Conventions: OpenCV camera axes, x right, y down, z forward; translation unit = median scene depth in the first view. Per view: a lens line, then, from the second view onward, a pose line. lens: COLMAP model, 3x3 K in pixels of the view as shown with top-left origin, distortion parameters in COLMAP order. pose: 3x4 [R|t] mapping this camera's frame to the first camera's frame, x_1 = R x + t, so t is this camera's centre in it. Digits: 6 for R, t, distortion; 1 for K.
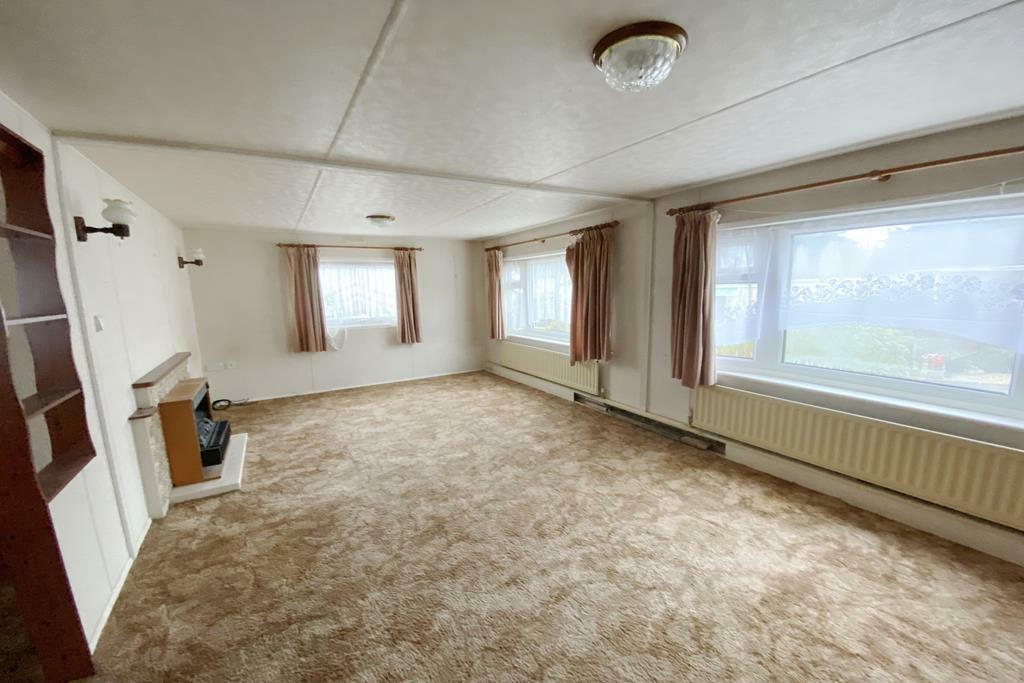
lens RADIAL K [[414.9, 0, 508.1], [0, 414.9, 349.3], [0, 0, 1]] dist [0.008959, -0.015012]
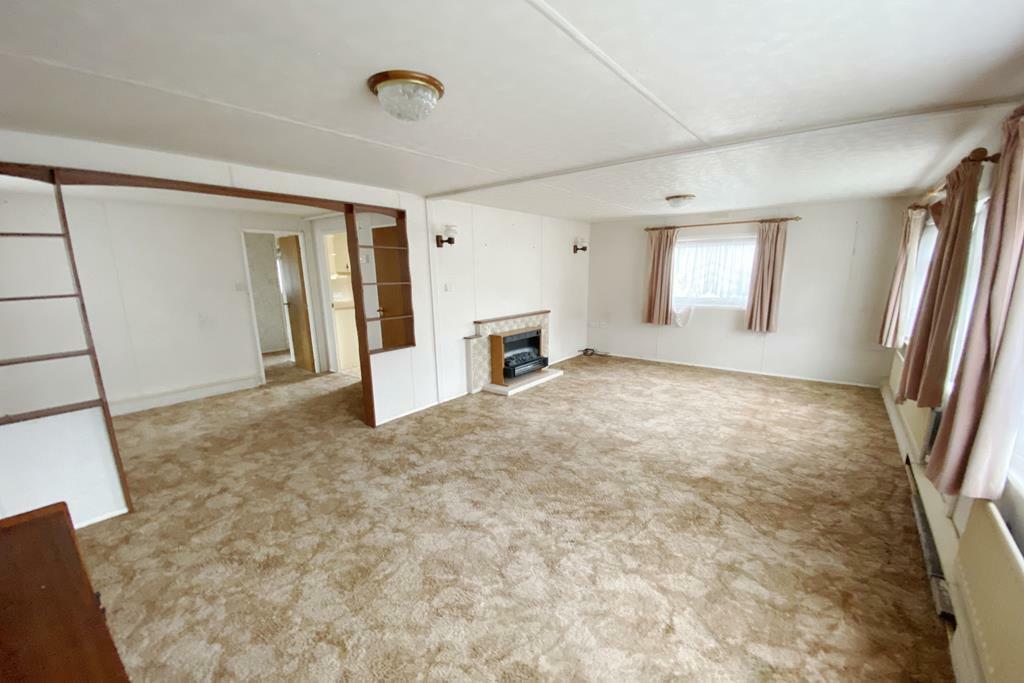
lens RADIAL K [[414.9, 0, 510.8], [0, 414.9, 355.0], [0, 0, 1]] dist [0.008959, -0.015012]
pose [[0.372189, 0.210570, -0.903955, 0.649615], [-0.139059, 0.975583, 0.170000, -0.075493], [0.917680, 0.062431, 0.392384, 0.321006]]
